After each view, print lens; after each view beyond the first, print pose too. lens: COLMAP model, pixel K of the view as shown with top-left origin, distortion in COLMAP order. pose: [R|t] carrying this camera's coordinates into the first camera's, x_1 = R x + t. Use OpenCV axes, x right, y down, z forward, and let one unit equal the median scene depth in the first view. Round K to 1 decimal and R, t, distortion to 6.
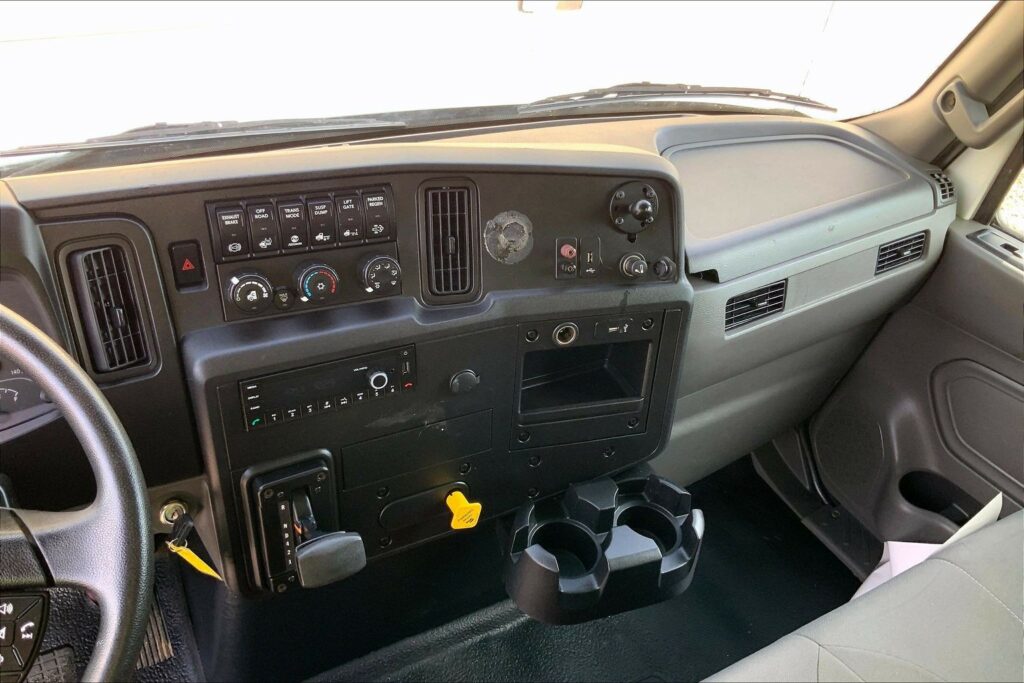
lens RADIAL K [[850.0, 0, 522.3], [0, 850.0, 338.1], [0, 0, 1]] dist [0.073937, -0.157221]
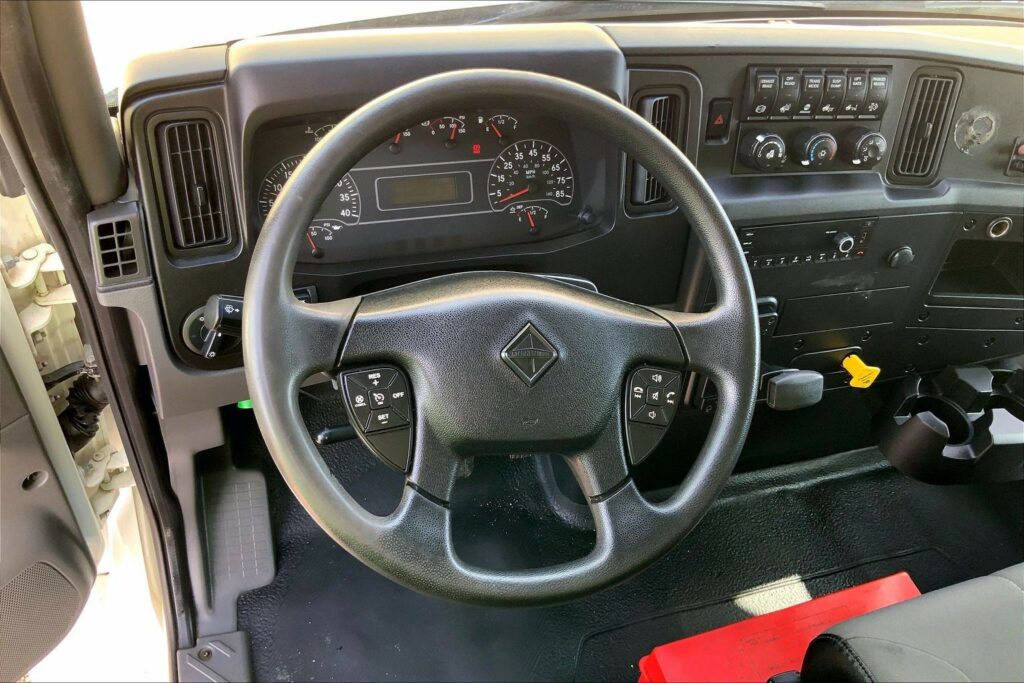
lens RADIAL K [[850.0, 0, 512.2], [0, 850.0, 339.2], [0, 0, 1]] dist [0.073937, -0.157221]
pose [[0.980707, 0.157159, -0.116249, -0.407080], [-0.139850, 0.979574, 0.144489, 0.063633], [0.136583, -0.125444, 0.982654, -0.168256]]
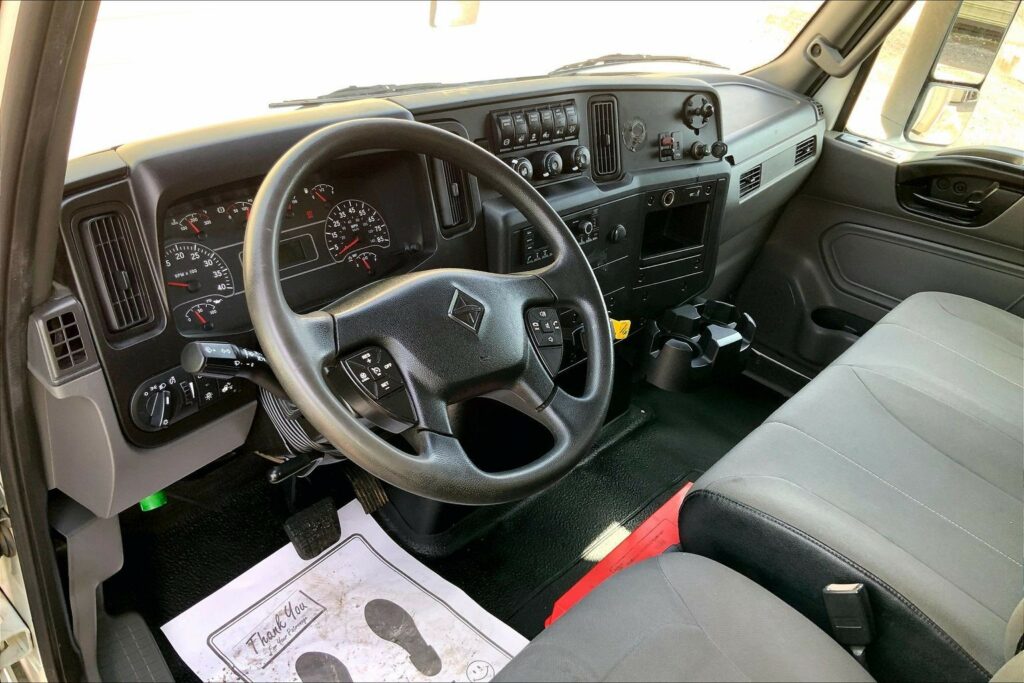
lens RADIAL K [[850.0, 0, 510.7], [0, 850.0, 340.7], [0, 0, 1]] dist [0.073937, -0.157221]
pose [[0.944360, -0.148086, 0.293691, -0.701051], [0.161976, 0.986517, -0.023406, 0.235970], [-0.286265, 0.069675, 0.955614, -0.357577]]
